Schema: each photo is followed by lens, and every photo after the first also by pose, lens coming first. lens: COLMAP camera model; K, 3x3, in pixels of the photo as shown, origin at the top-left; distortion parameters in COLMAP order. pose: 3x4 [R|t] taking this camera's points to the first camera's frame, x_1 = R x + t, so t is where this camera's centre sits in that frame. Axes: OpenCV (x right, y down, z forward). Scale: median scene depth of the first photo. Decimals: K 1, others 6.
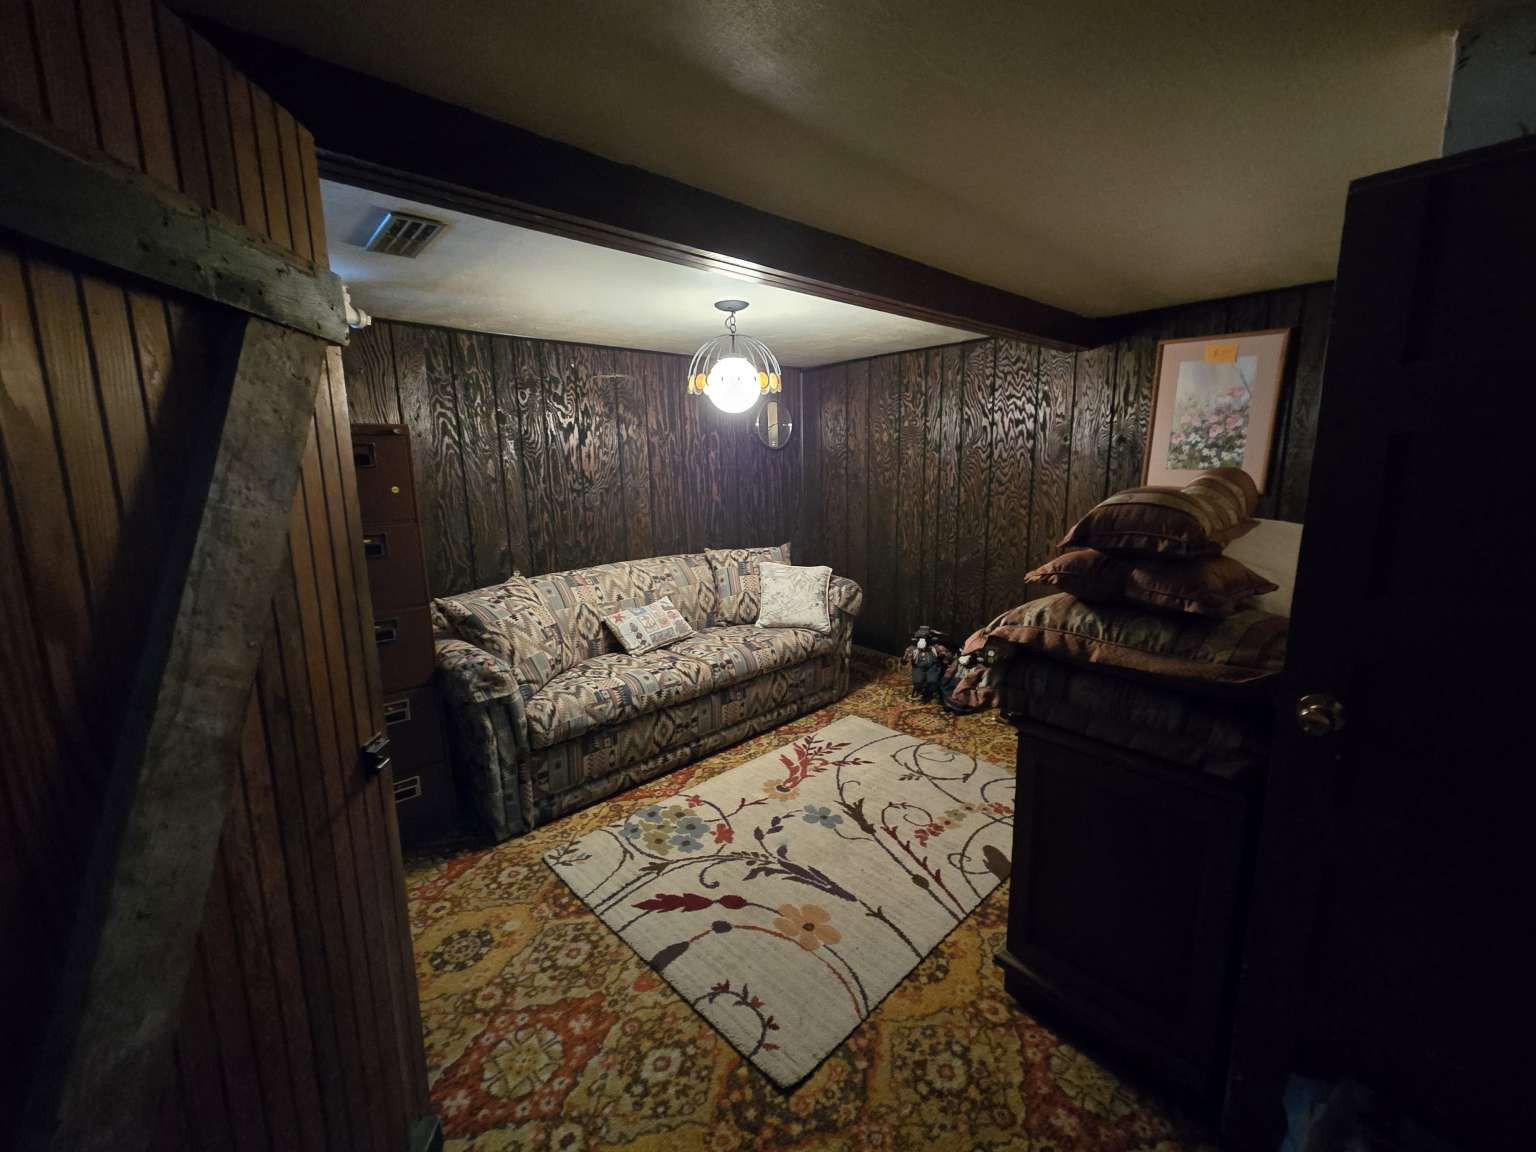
lens RADIAL K [[638.2, 0, 765.8], [0, 638.2, 574.3], [0, 0, 1]] dist [0.000989, 0.000239]
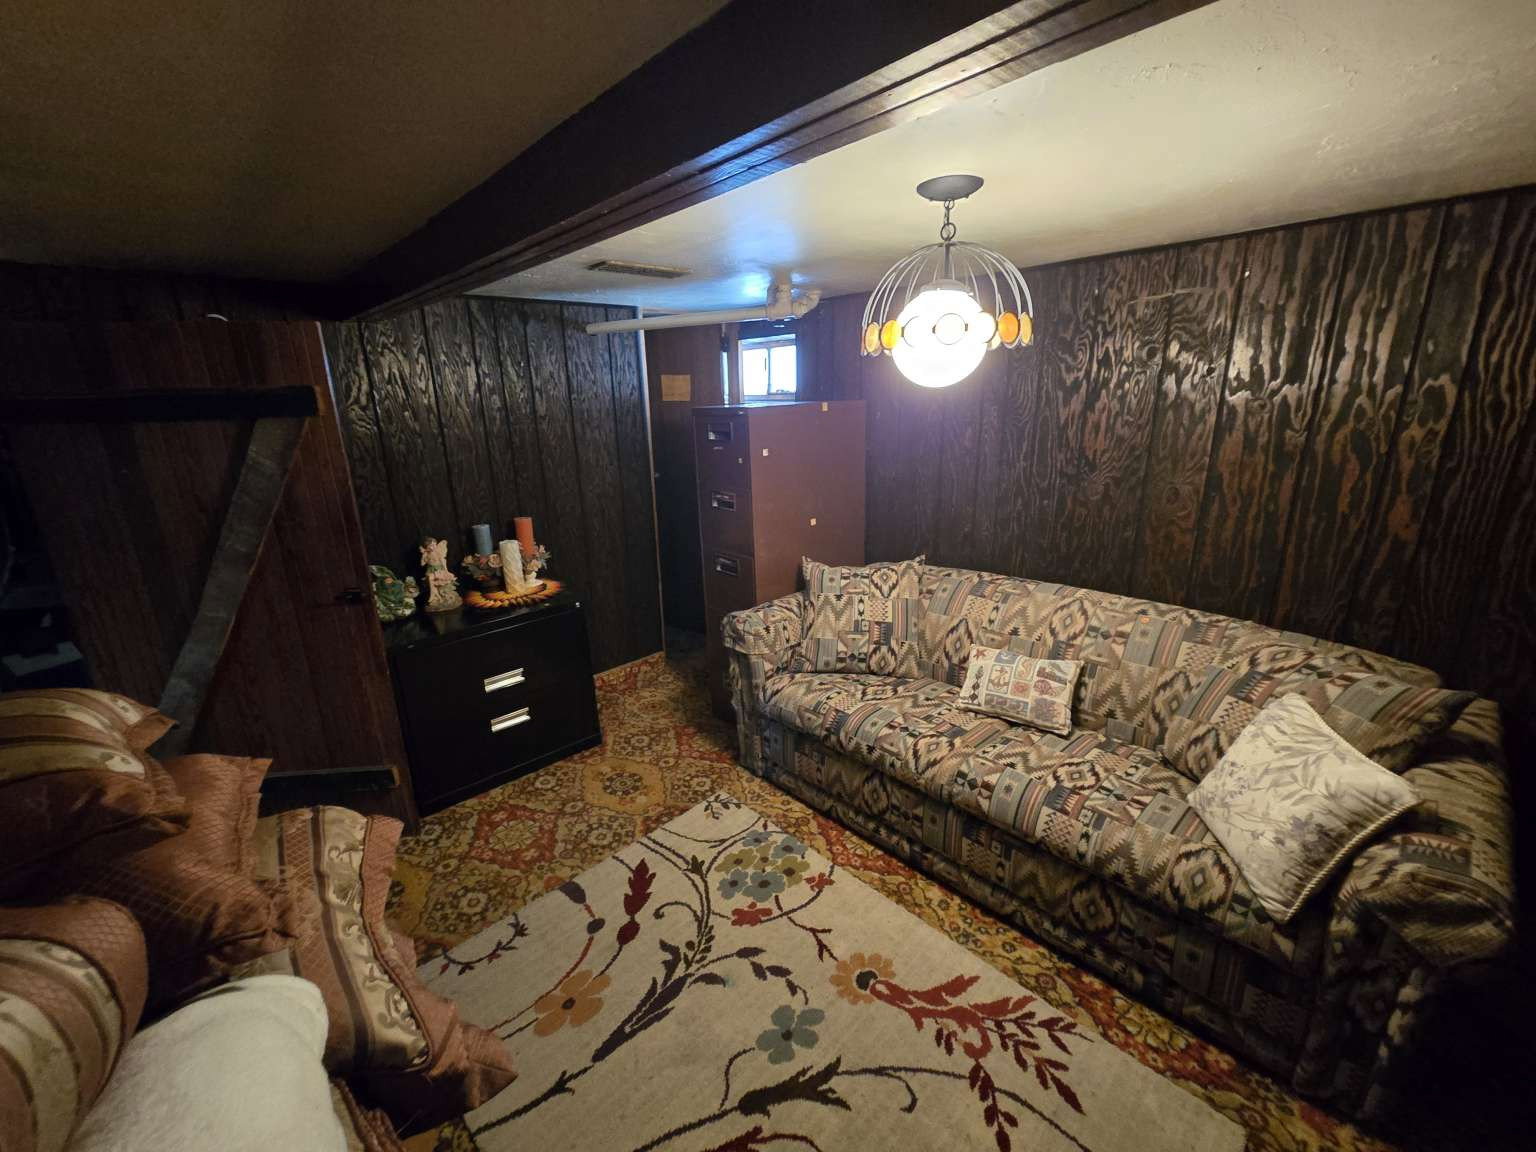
lens RADIAL K [[638.2, 0, 765.6], [0, 638.2, 578.3], [0, 0, 1]] dist [0.000989, 0.000239]
pose [[-0.007816, 0.294150, -0.955727, 0.506236], [-0.148166, 0.944866, 0.292019, -0.215601], [0.988932, 0.143888, 0.036198, 0.780781]]
